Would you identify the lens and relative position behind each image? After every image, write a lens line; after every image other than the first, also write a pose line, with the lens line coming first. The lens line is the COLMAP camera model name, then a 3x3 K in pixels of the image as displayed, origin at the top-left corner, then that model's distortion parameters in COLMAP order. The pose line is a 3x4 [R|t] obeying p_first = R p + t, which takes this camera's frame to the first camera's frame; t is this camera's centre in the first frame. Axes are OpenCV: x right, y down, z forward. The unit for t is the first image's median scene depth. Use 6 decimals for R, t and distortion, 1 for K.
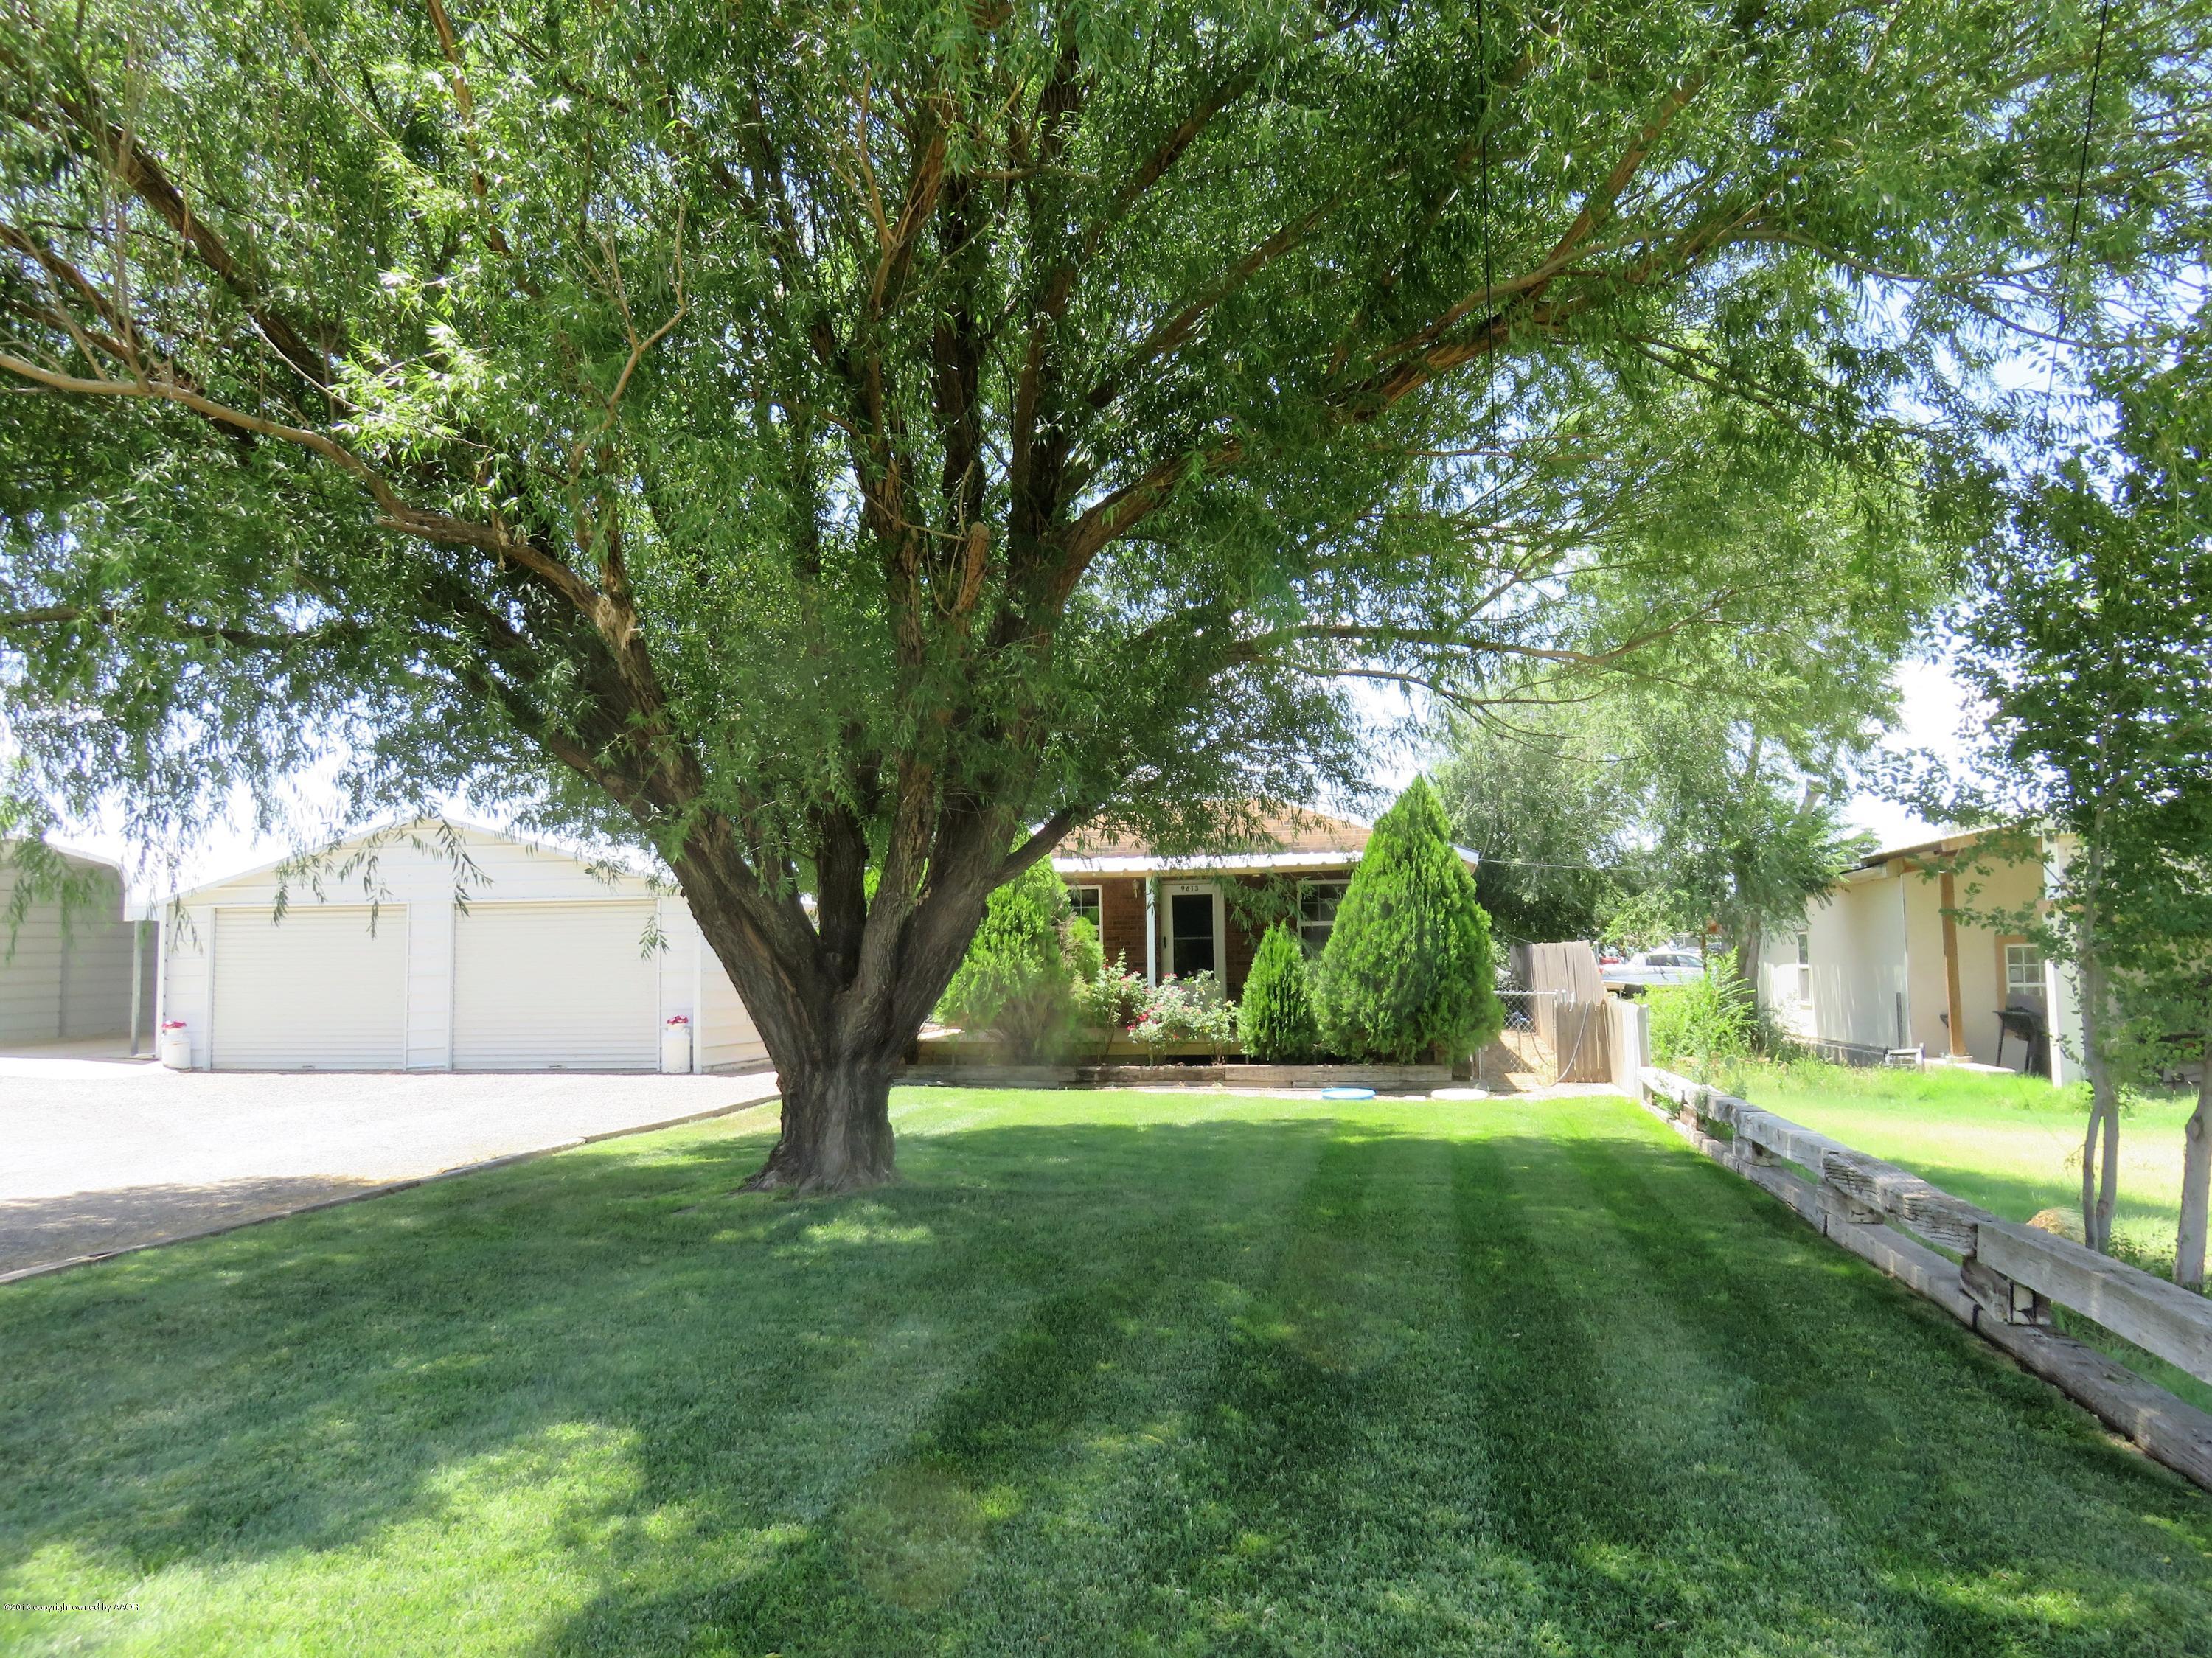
lens RADIAL K [[1650.1, 0, 1116.8], [0, 1650.1, 828.9], [0, 0, 1]] dist [-0.011327, 0.004577]
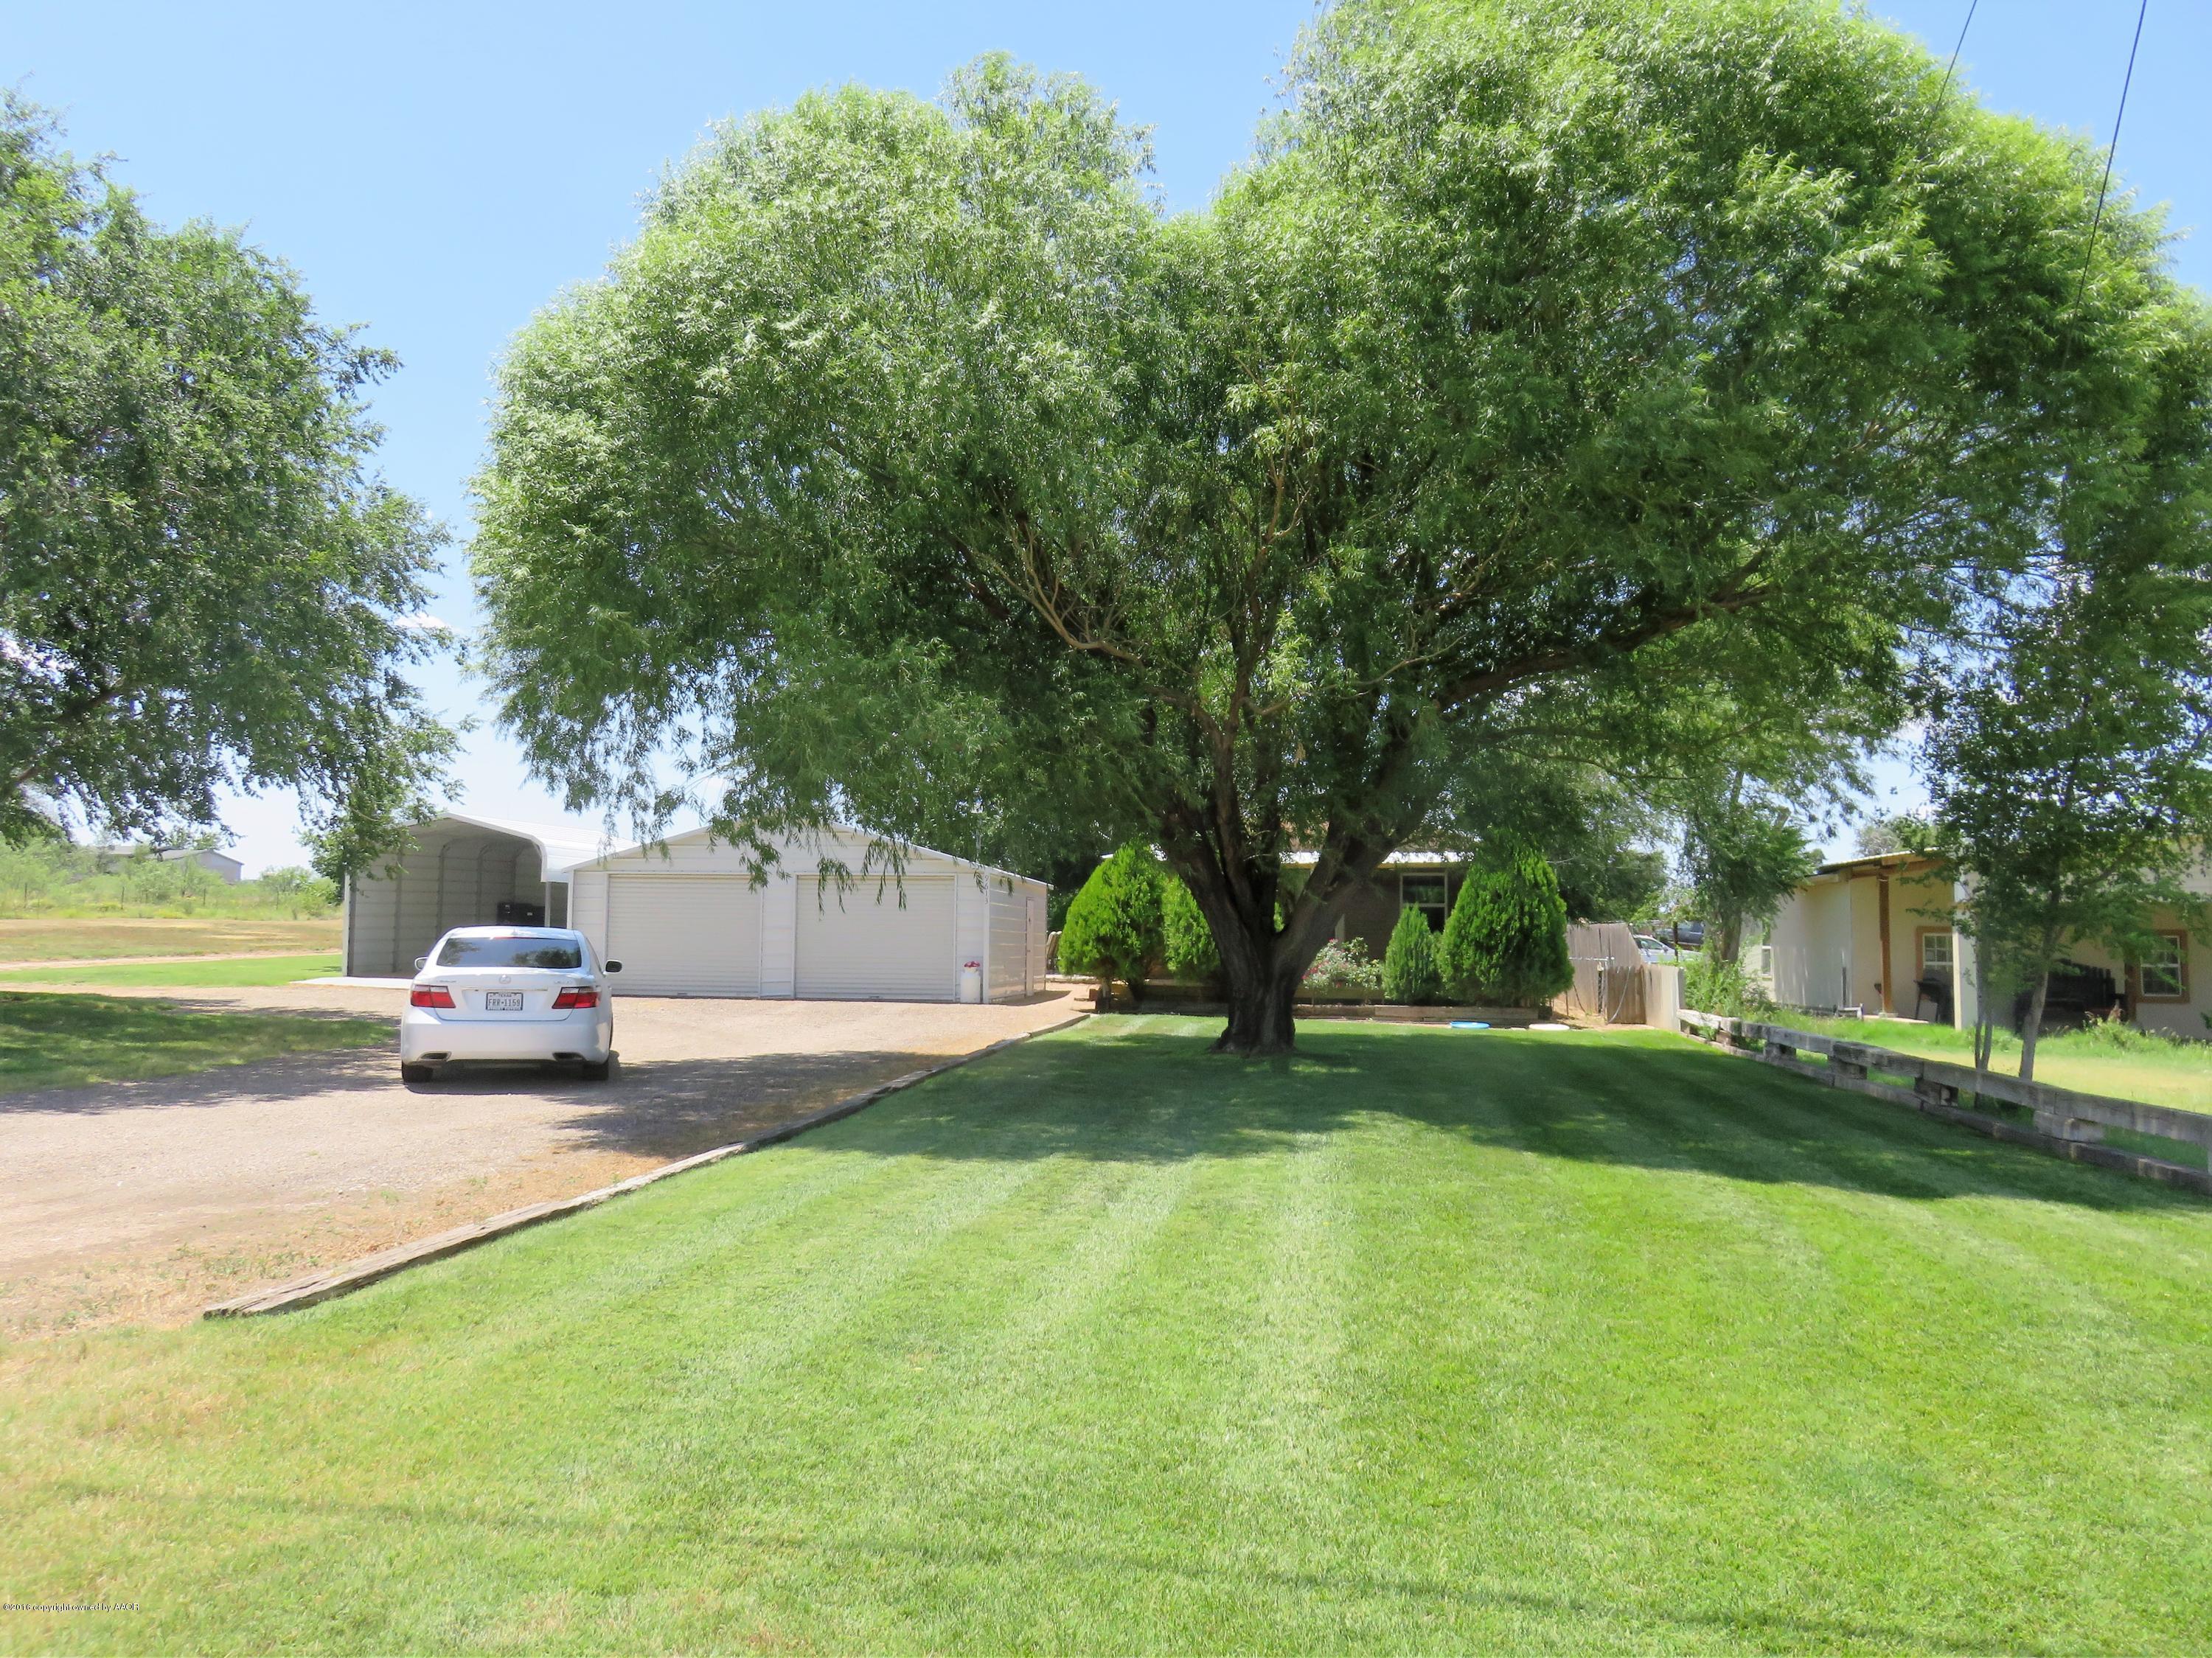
lens RADIAL K [[1650.1, 0, 1095.8], [0, 1650.1, 826.1], [0, 0, 1]] dist [-0.011327, 0.004577]
pose [[0.998950, 0.026947, 0.037062, -0.228286], [-0.027439, 0.999541, 0.012850, -0.020214], [-0.036699, -0.013854, 0.999230, -0.388741]]
